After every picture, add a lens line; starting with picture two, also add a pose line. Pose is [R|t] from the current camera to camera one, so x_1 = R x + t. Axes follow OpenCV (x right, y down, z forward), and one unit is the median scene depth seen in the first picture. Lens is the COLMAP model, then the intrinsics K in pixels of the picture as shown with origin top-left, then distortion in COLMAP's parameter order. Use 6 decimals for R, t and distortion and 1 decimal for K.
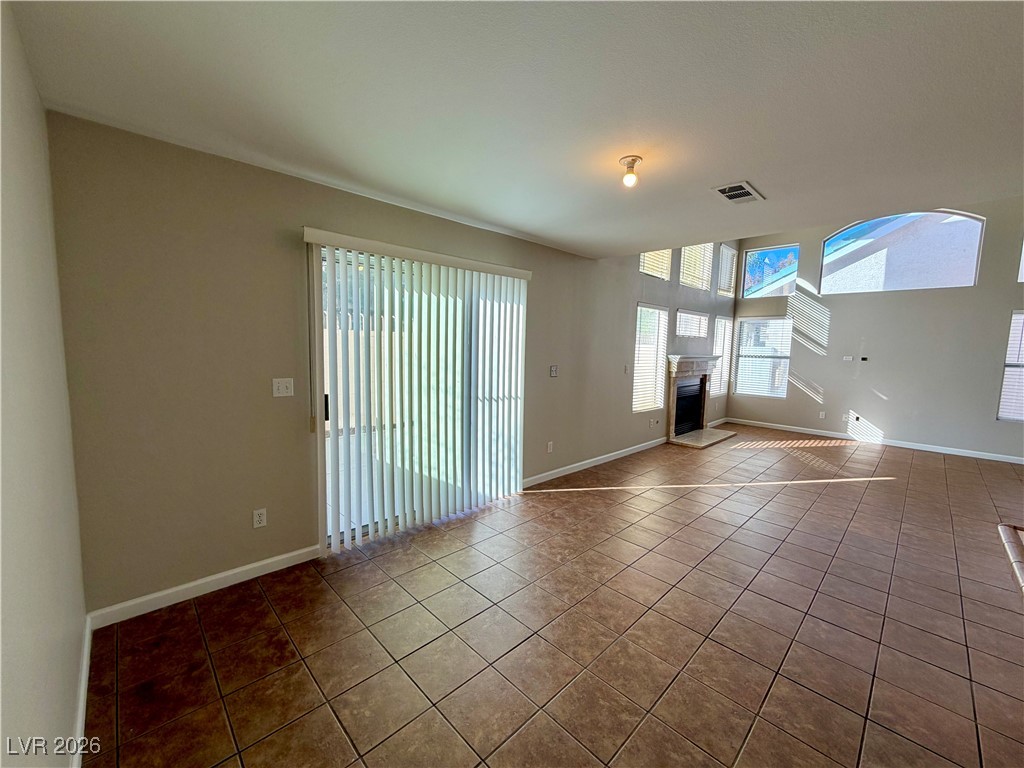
lens RADIAL K [[408.7, 0, 509.9], [0, 408.7, 383.8], [0, 0, 1]] dist [0.000797, -0.000199]
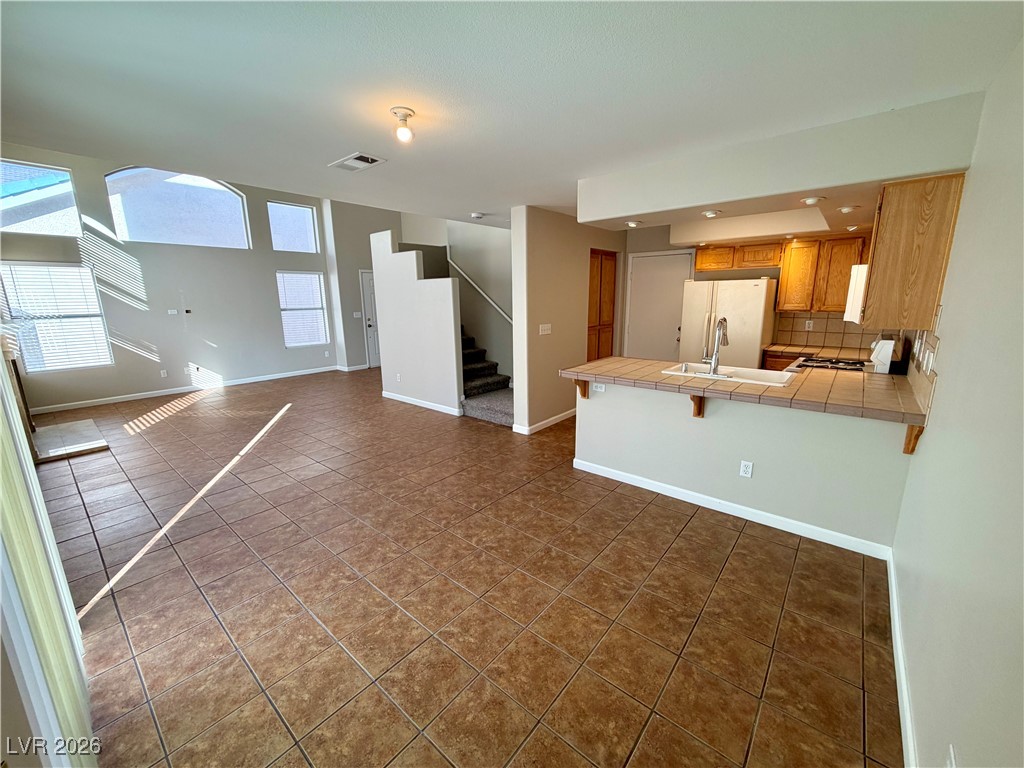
lens RADIAL K [[408.7, 0, 509.9], [0, 408.7, 383.8], [0, 0, 1]] dist [0.000797, -0.000199]
pose [[-0.099369, -0.231027, 0.967860, -0.362977], [0.107572, 0.964479, 0.241264, -0.065490], [-0.989219, 0.128089, -0.070987, 0.416288]]
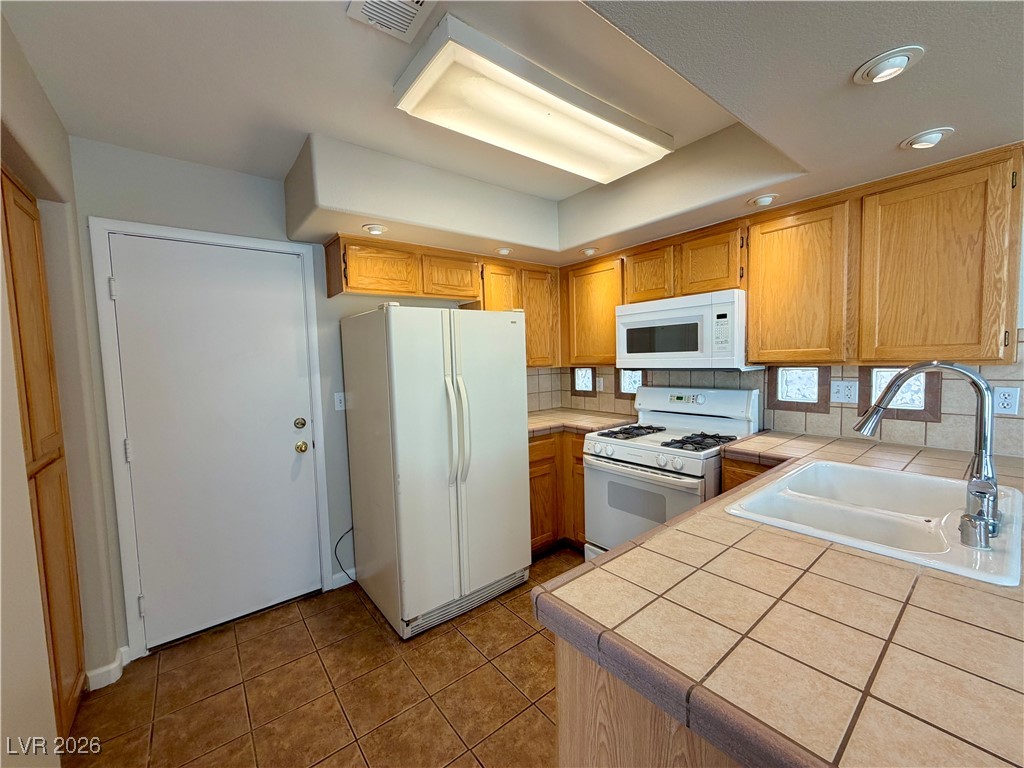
lens RADIAL K [[408.7, 0, 509.9], [0, 408.7, 383.8], [0, 0, 1]] dist [0.000797, -0.000199]
pose [[-0.995083, 0.003043, 0.099000, 0.471041], [0.019450, 0.986071, 0.165186, -0.006501], [-0.097119, 0.166299, -0.981281, 0.287578]]
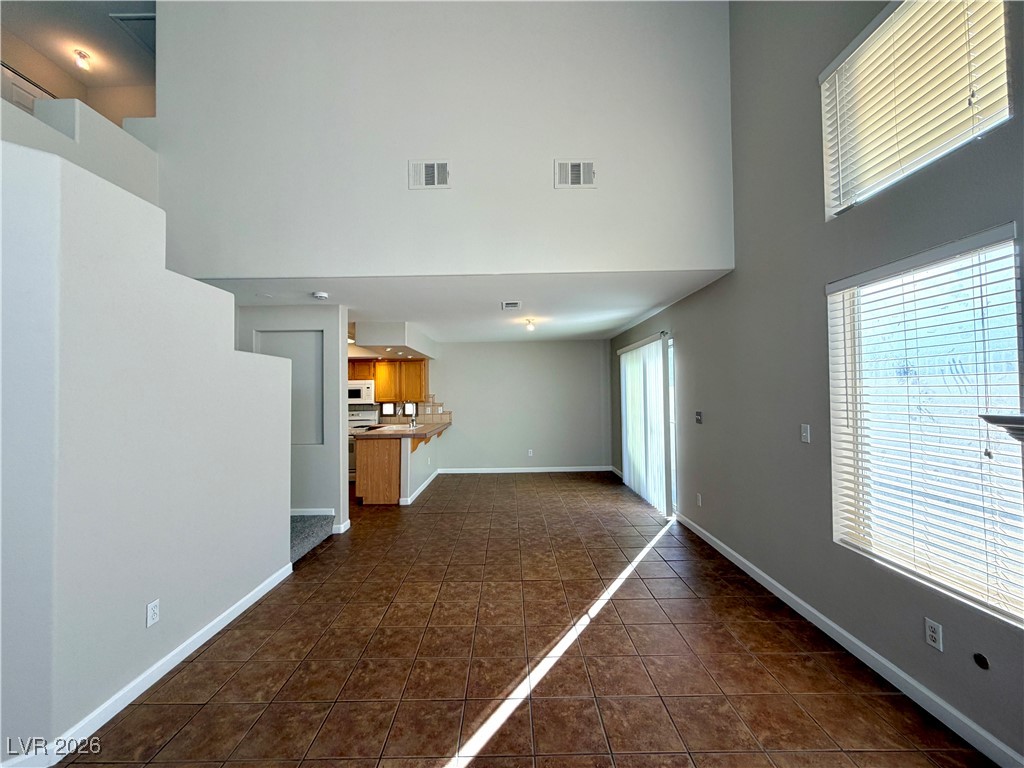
lens RADIAL K [[408.7, 0, 509.9], [0, 408.7, 383.8], [0, 0, 1]] dist [0.000797, -0.000199]
pose [[-0.695873, -0.031757, -0.717462, 1.012128], [-0.071740, 0.997099, 0.025447, -0.093905], [0.714572, 0.069179, -0.696133, 1.248895]]
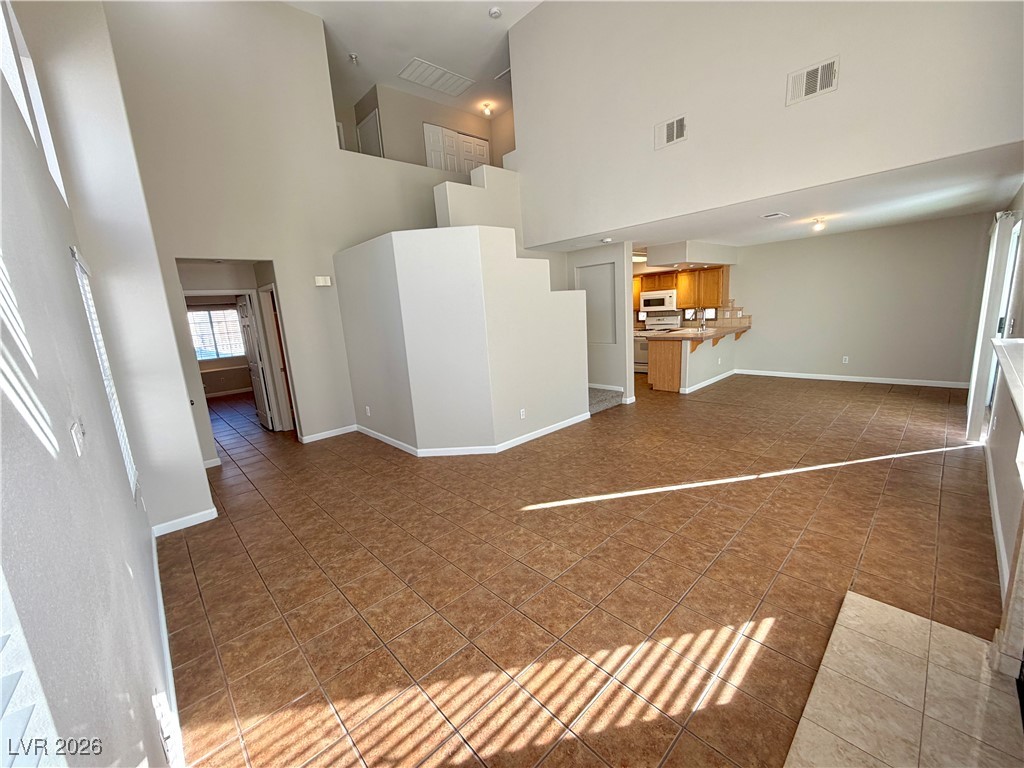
lens RADIAL K [[408.7, 0, 509.9], [0, 408.7, 383.8], [0, 0, 1]] dist [0.000797, -0.000199]
pose [[-0.998849, 0.040263, 0.026088, 0.956867], [0.045964, 0.958925, 0.279912, -0.171230], [-0.013747, 0.280789, -0.959671, 1.654957]]
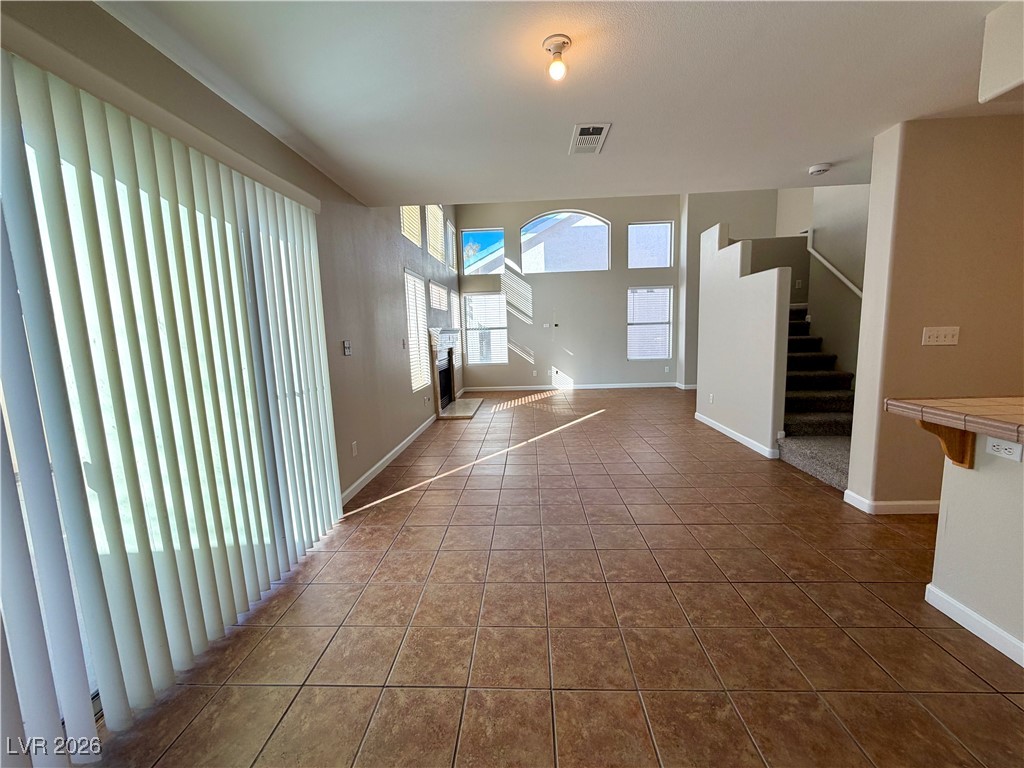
lens RADIAL K [[408.7, 0, 509.9], [0, 408.7, 383.8], [0, 0, 1]] dist [0.000797, -0.000199]
pose [[0.726870, -0.135278, 0.673320, -0.175982], [0.115028, 0.990539, 0.074835, 0.011957], [-0.677074, 0.023055, 0.735554, 0.232235]]
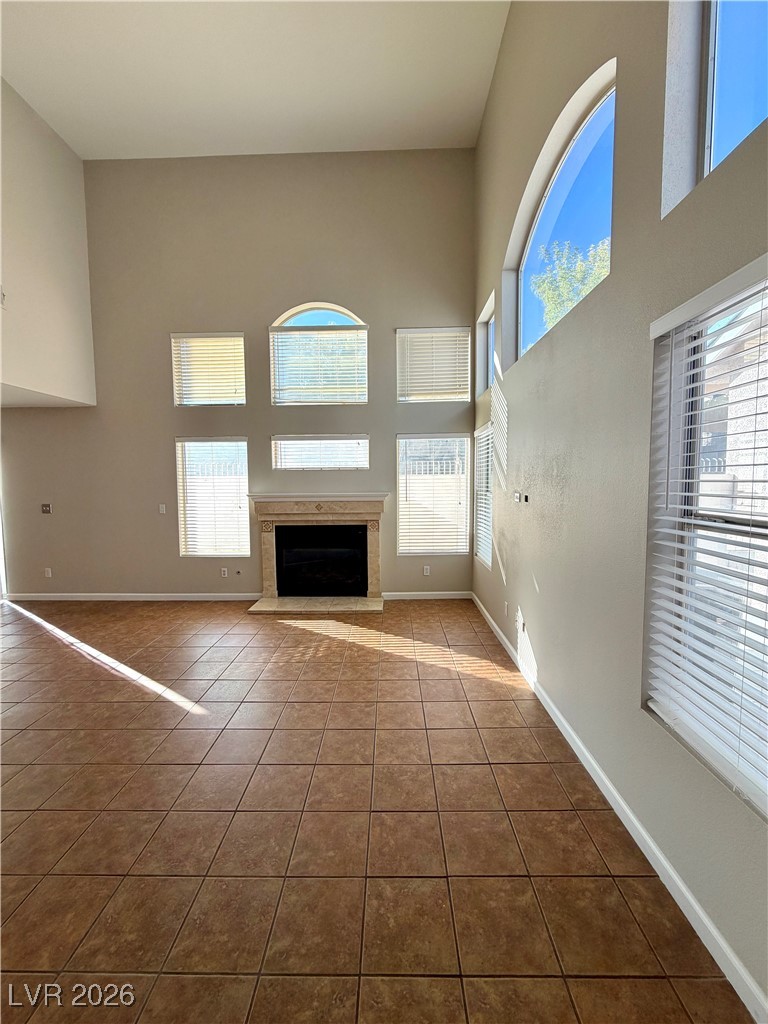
lens RADIAL K [[408.7, 0, 384.4], [0, 408.7, 510.2], [0, 0, 1]] dist [0.000797, -0.000199]
pose [[0.705922, 0.019598, -0.708019, 1.535453], [-0.042493, 0.998988, -0.014716, -0.047199], [0.707014, 0.040474, 0.706040, 0.799668]]
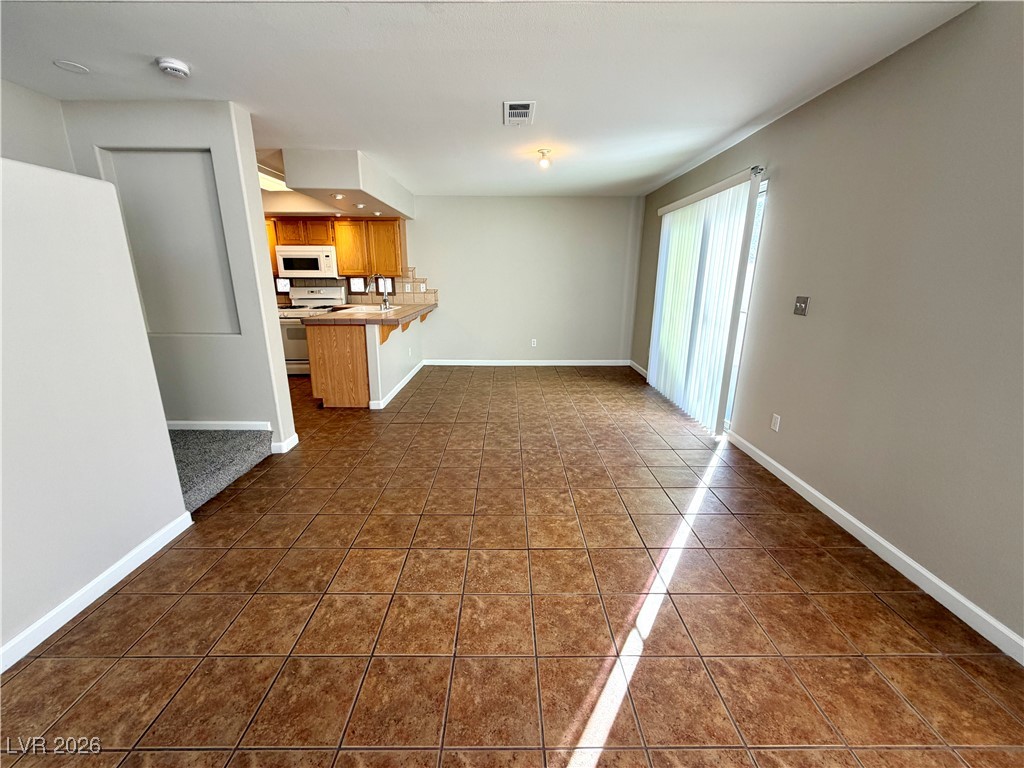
lens RADIAL K [[408.7, 0, 509.9], [0, 408.7, 383.8], [0, 0, 1]] dist [0.000797, -0.000199]
pose [[-0.692377, 0.162057, -0.703102, 0.804879], [-0.091118, 0.947012, 0.308003, -0.064473], [0.715760, 0.277320, -0.640923, 1.039248]]
